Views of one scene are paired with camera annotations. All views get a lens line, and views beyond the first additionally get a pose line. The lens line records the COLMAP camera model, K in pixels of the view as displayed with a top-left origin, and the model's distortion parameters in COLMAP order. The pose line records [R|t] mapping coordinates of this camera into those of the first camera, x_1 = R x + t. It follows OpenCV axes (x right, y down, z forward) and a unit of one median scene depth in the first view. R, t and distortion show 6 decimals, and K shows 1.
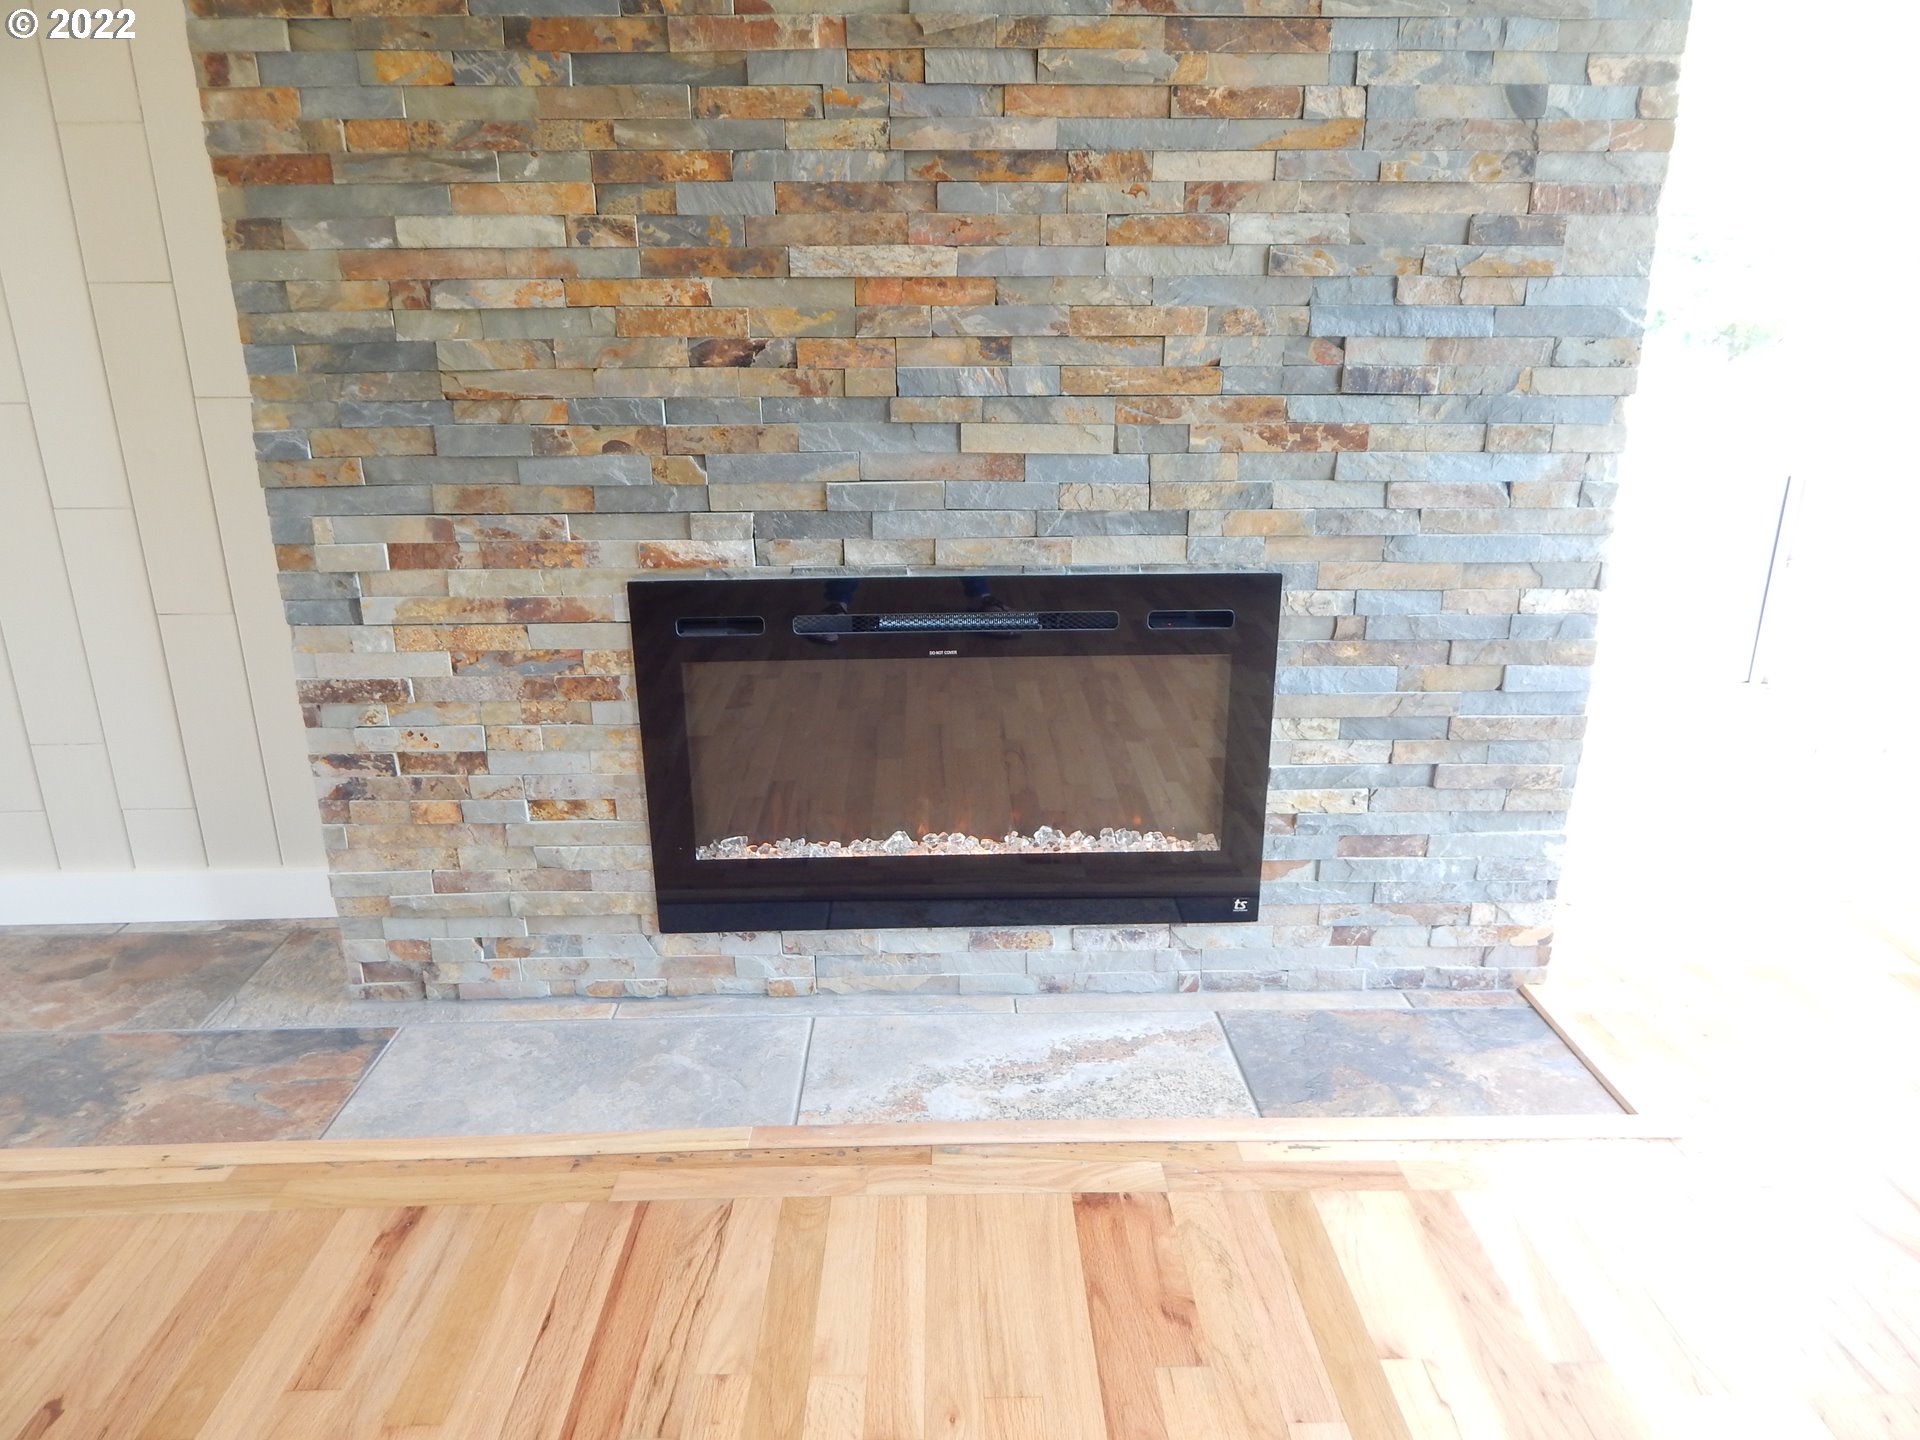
lens RADIAL K [[1251.5, 0, 959.5], [0, 1251.5, 710.8], [0, 0, 1]] dist [-0.009761, 0.003648]
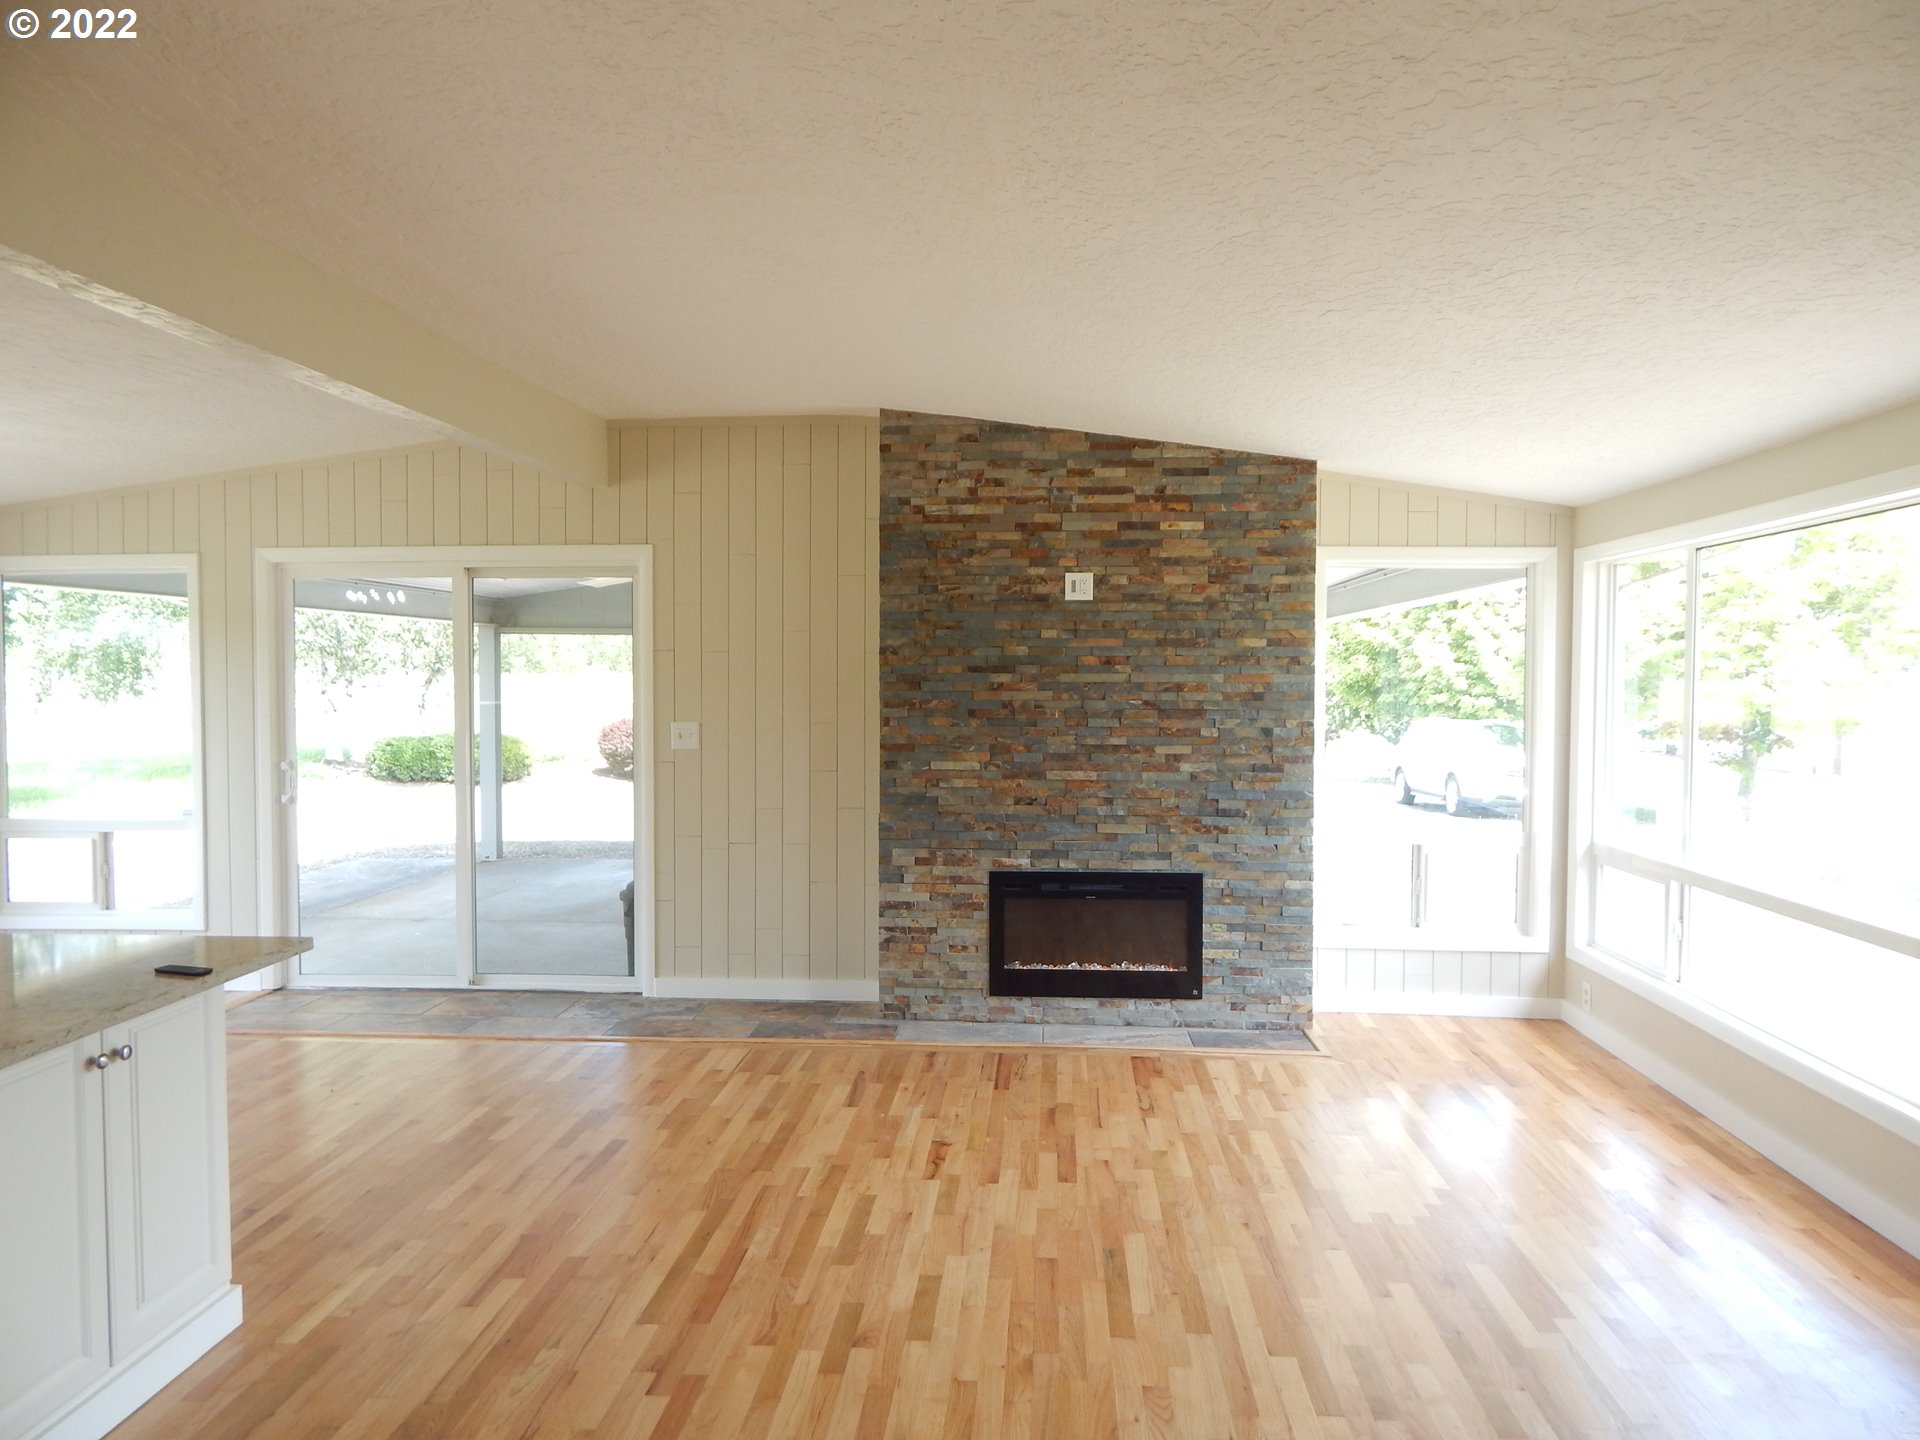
lens RADIAL K [[1251.5, 0, 969.9], [0, 1251.5, 712.9], [0, 0, 1]] dist [-0.009761, 0.003648]
pose [[0.996085, 0.010103, -0.087826, -0.044386], [-0.034295, 0.959808, -0.278554, 0.393982], [0.081482, 0.280475, 0.956397, -2.125864]]
